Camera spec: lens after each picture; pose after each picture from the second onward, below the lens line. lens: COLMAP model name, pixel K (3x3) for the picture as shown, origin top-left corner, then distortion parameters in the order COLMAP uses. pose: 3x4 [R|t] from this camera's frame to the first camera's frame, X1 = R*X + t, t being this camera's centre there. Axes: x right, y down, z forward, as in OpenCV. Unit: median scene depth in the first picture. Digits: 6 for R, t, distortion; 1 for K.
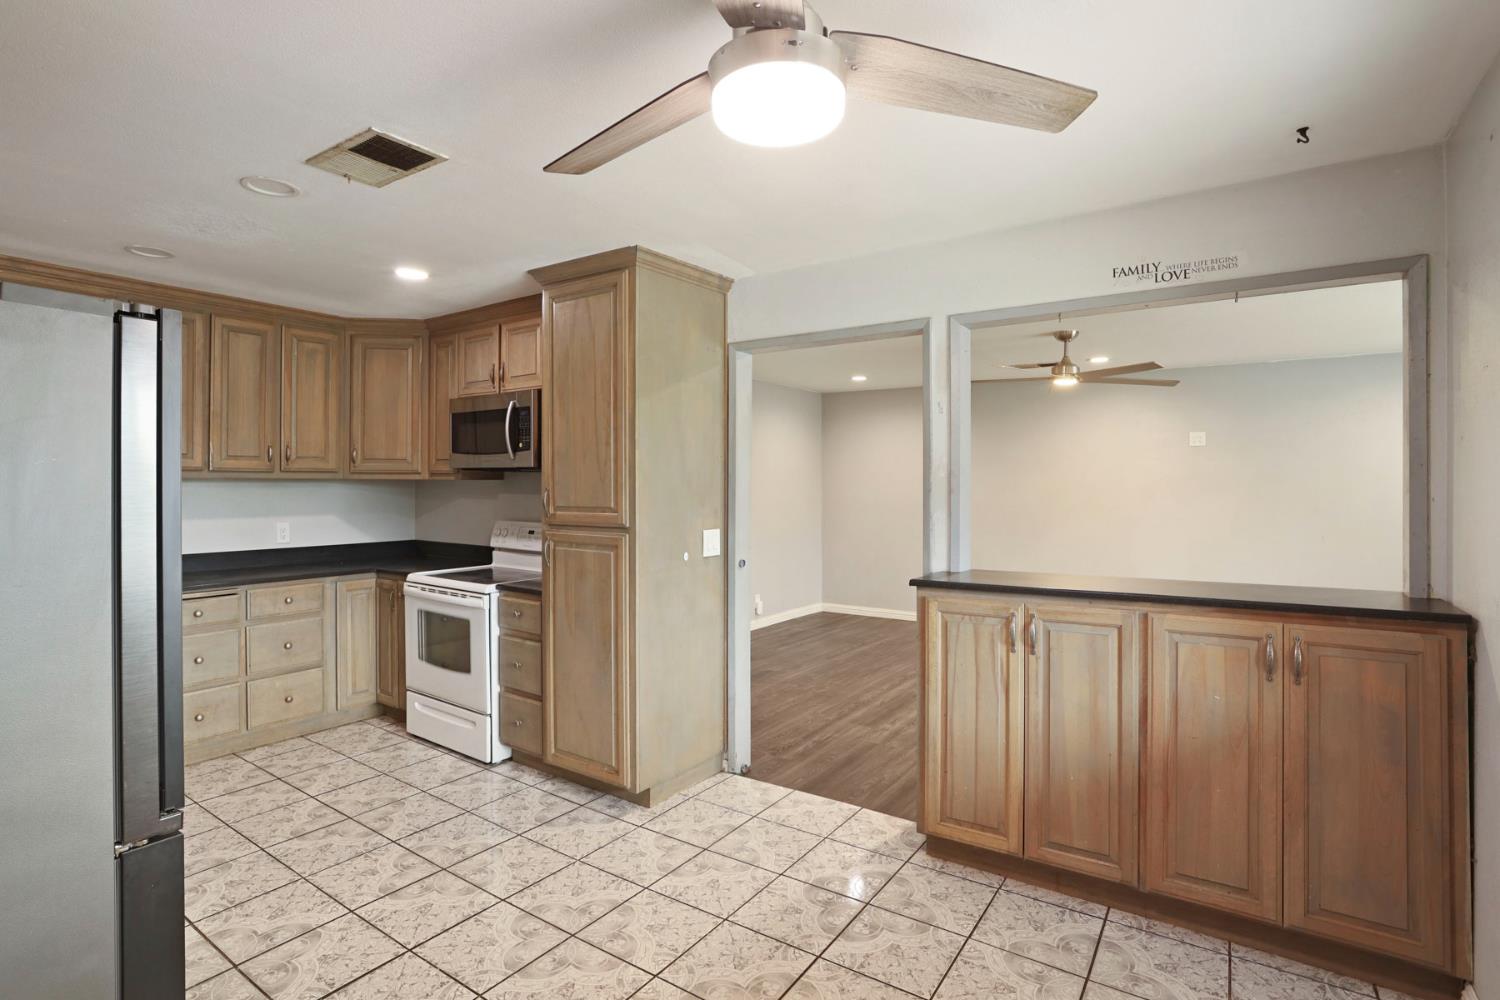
lens RADIAL K [[734.4, 0, 742.0], [0, 734.4, 482.4], [0, 0, 1]] dist [-0.065682, 0.025106]
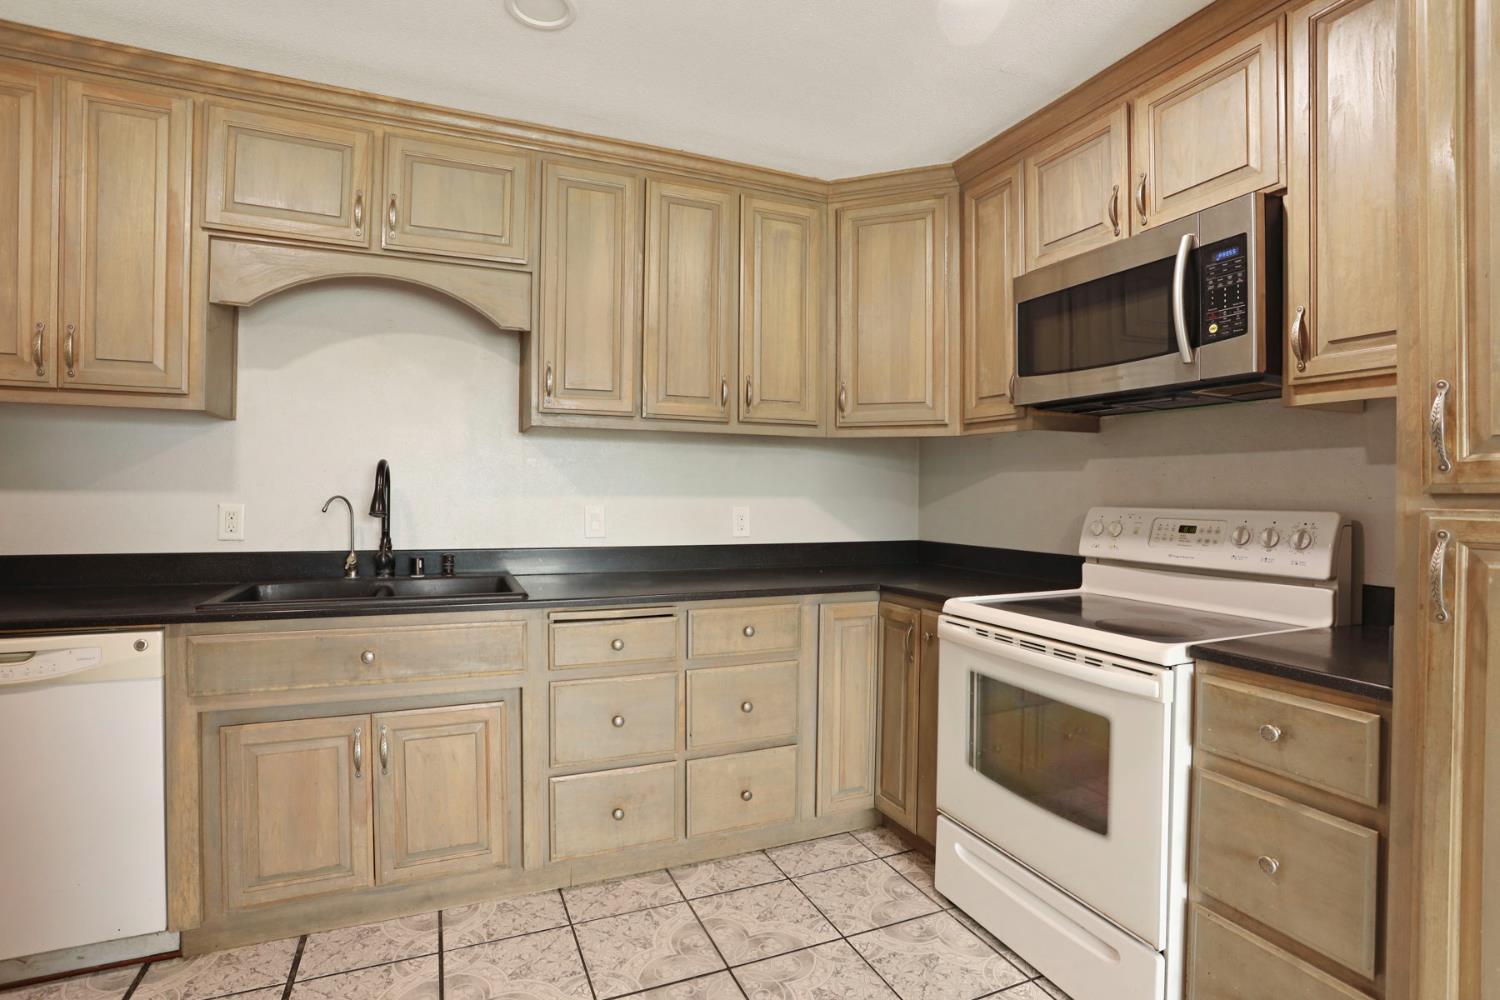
lens RADIAL K [[734.4, 0, 748.1], [0, 734.4, 495.7], [0, 0, 1]] dist [-0.065682, 0.025106]
pose [[0.850338, 0.006750, -0.526194, -0.303970], [-0.006012, 0.999977, 0.003112, 0.049281], [0.526203, 0.000517, 0.850359, 0.467705]]
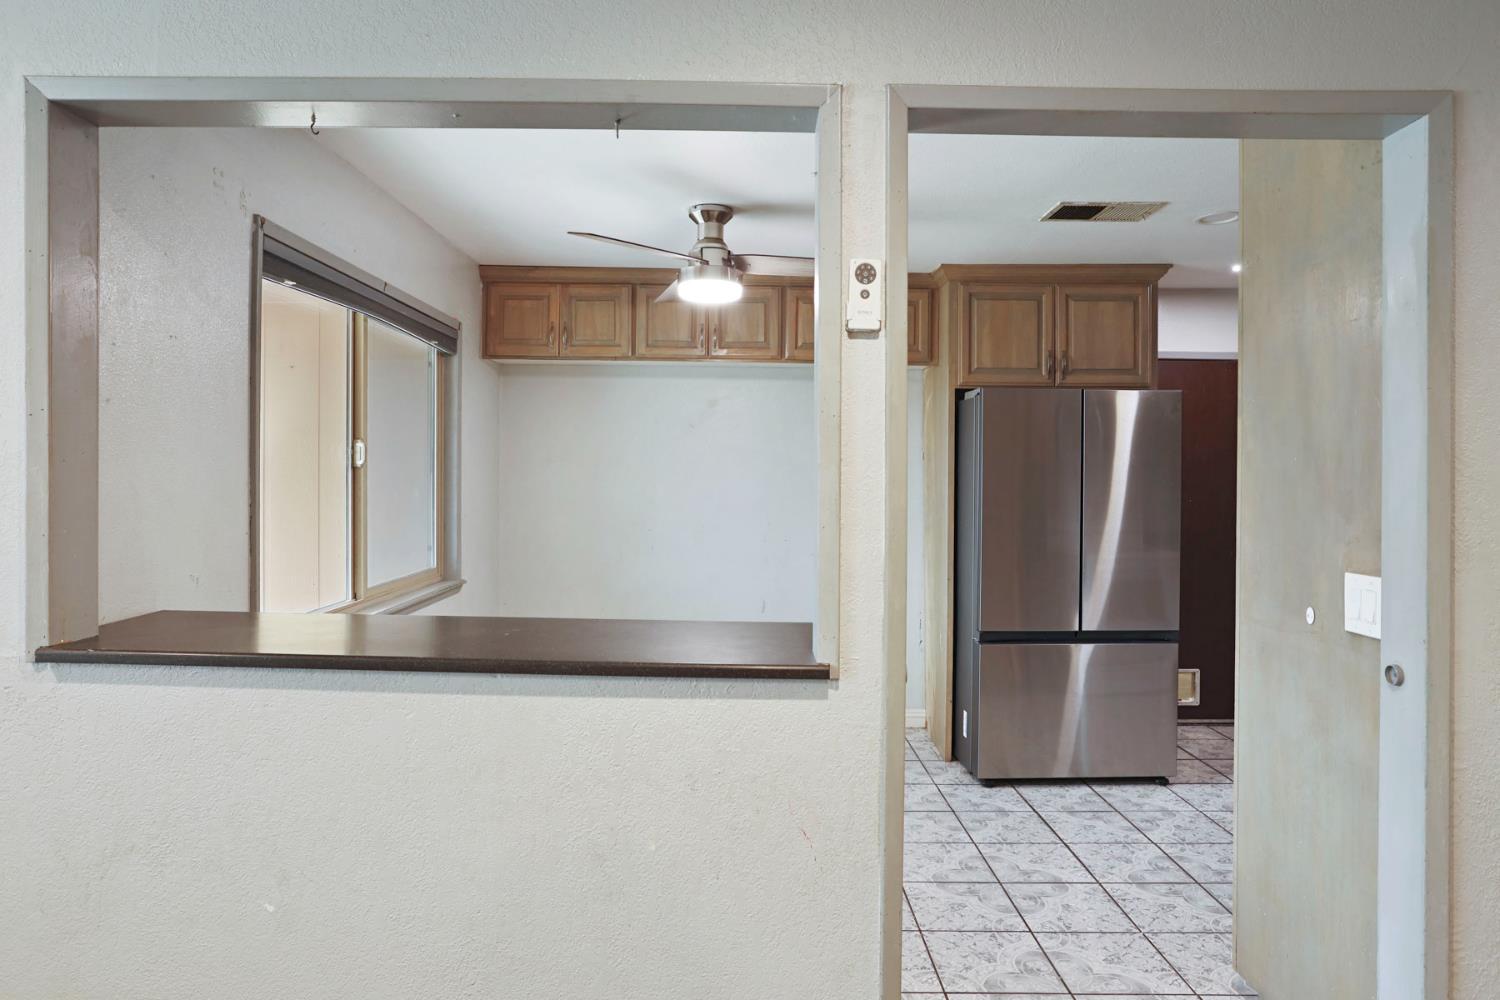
lens RADIAL K [[920.8, 0, 736.7], [0, 920.8, 486.0], [0, 0, 1]] dist [-0.057360, 0.014572]
pose [[-0.818924, 0.004718, -0.573883, 0.497127], [-0.004314, 0.999887, 0.014377, 0.003998], [0.573886, 0.014249, -0.818811, 1.064403]]
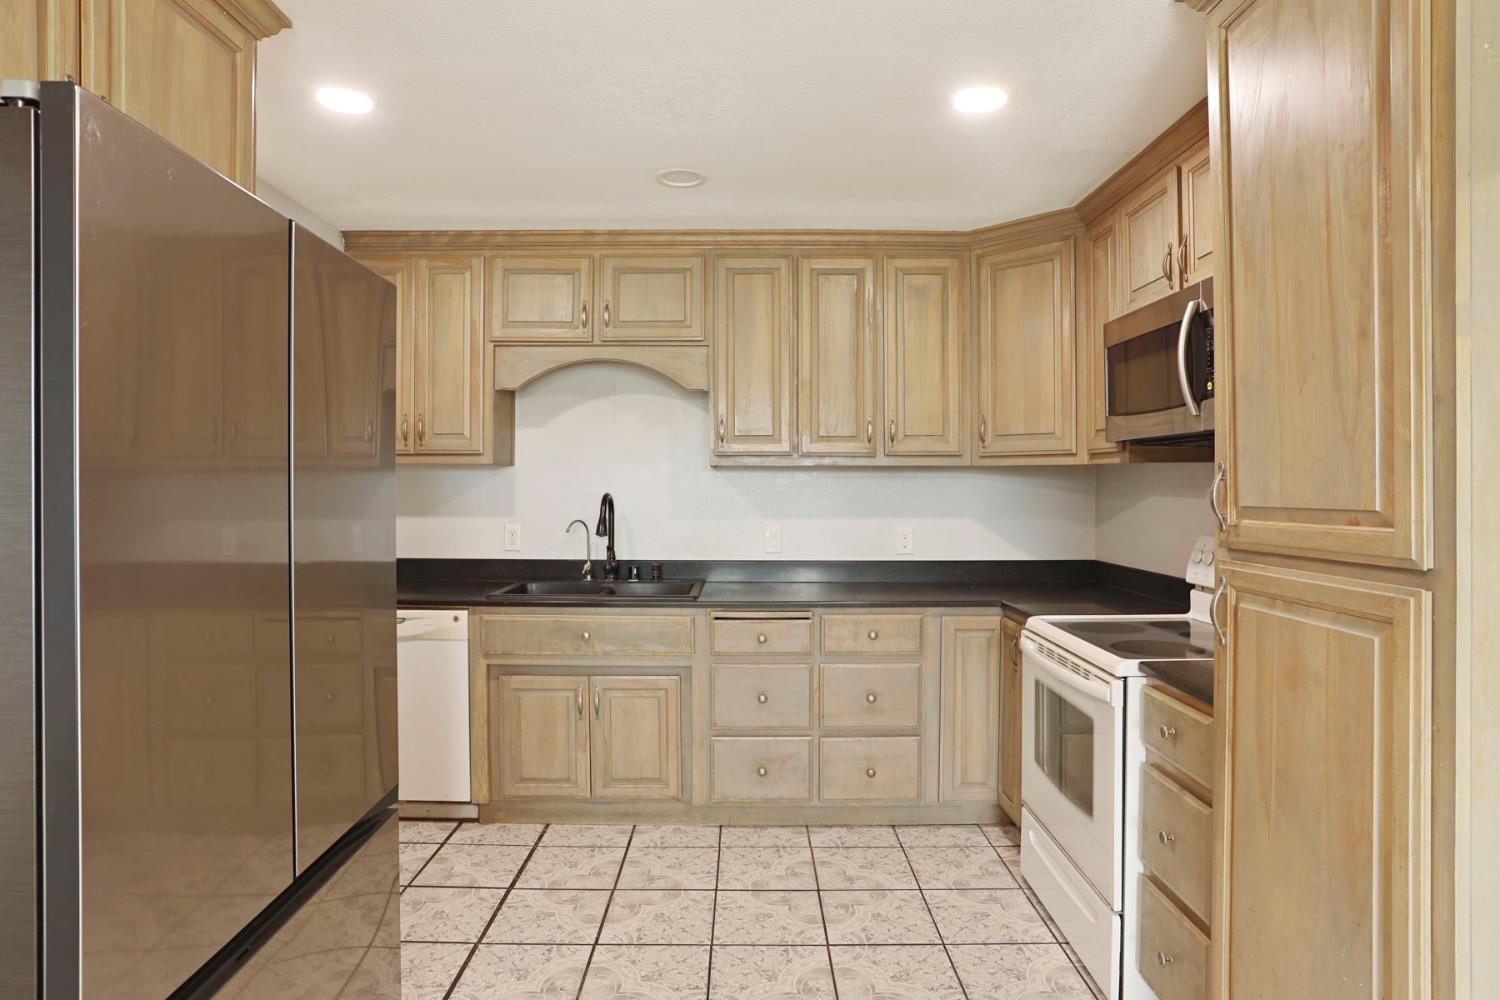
lens RADIAL K [[844.5, 0, 741.5], [0, 844.5, 491.9], [0, 0, 1]] dist [-0.049335, 0.009940]
pose [[0.572949, 0.003068, -0.819585, -0.020407], [0.001666, 0.999987, 0.004909, 0.017551], [0.819590, -0.004178, 0.572936, 0.401040]]
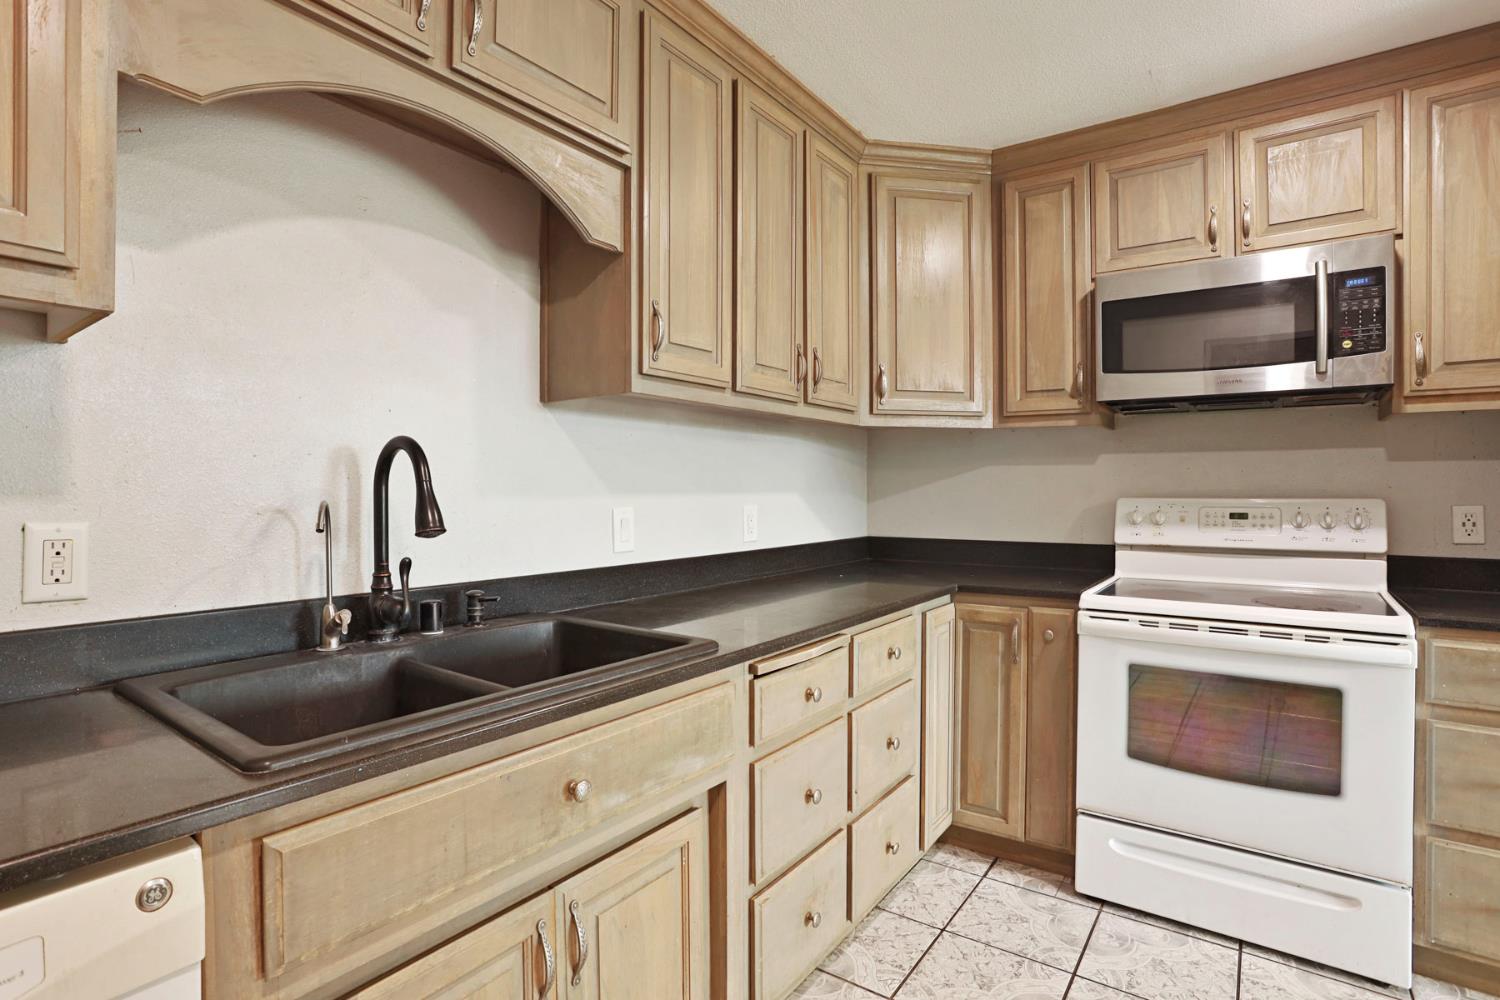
lens RADIAL K [[734.4, 0, 748.0], [0, 734.4, 492.6], [0, 0, 1]] dist [-0.065682, 0.025106]
pose [[0.999939, -0.004023, -0.010267, -0.705140], [0.004082, 0.999976, 0.005684, 0.048615], [0.010244, -0.005726, 0.999931, 0.475923]]
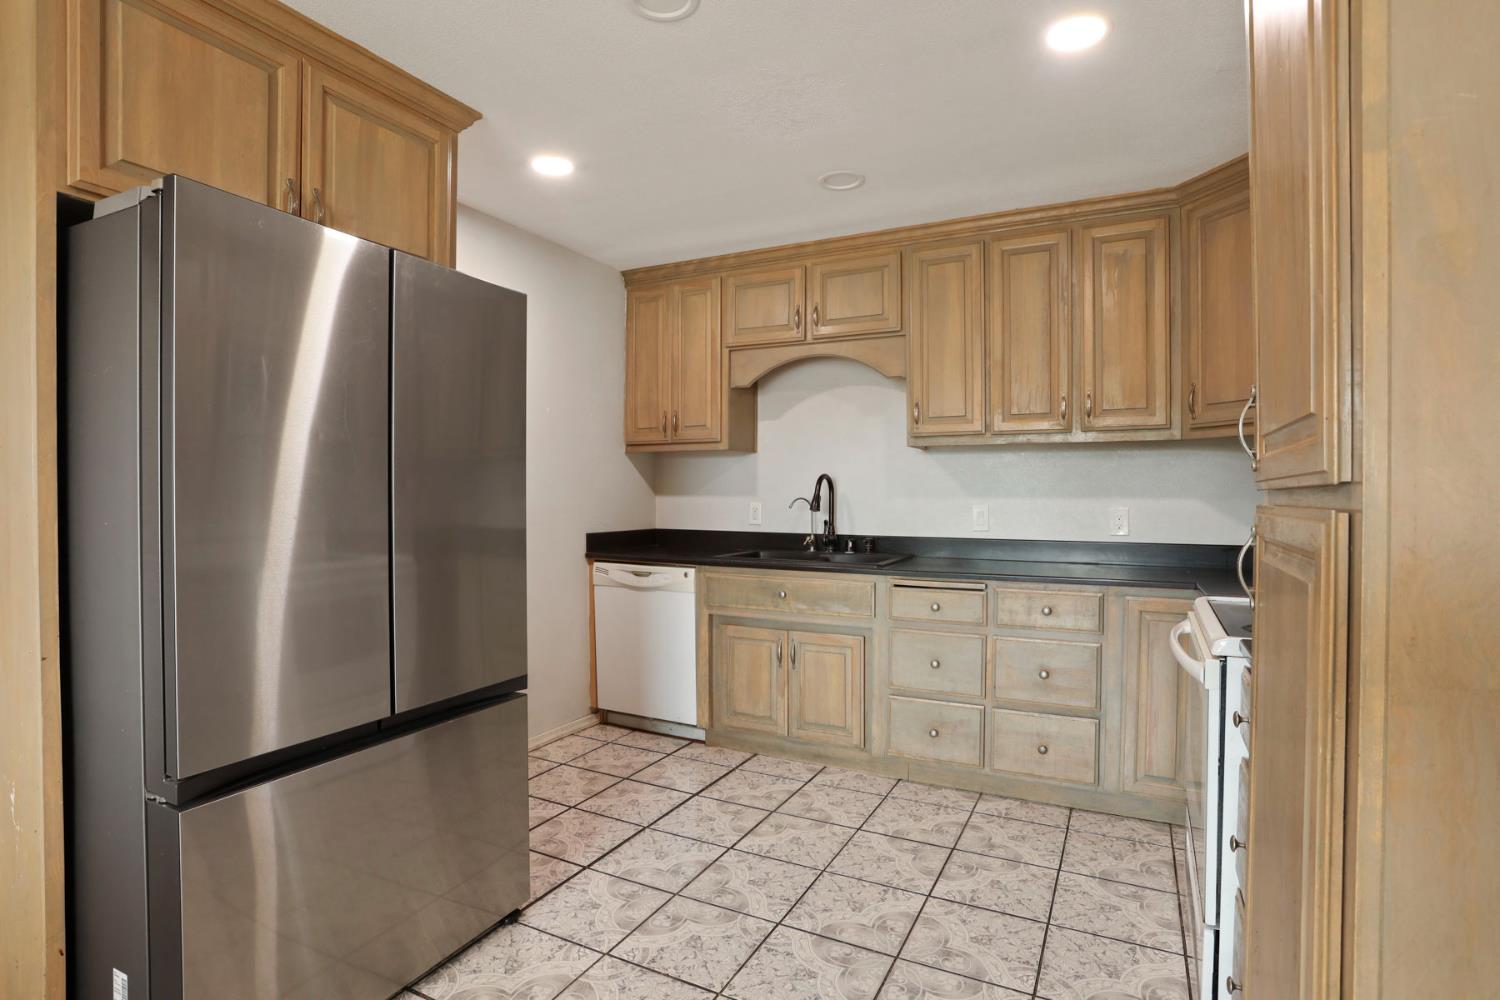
lens RADIAL K [[746.9, 0, 754.0], [0, 746.9, 506.3], [0, 0, 1]] dist [-0.047331, 0.012461]
pose [[0.145981, 0.014389, -0.989183, 0.043463], [-0.000541, 0.999895, 0.014465, 0.050191], [0.989287, -0.001577, 0.145973, 0.590766]]
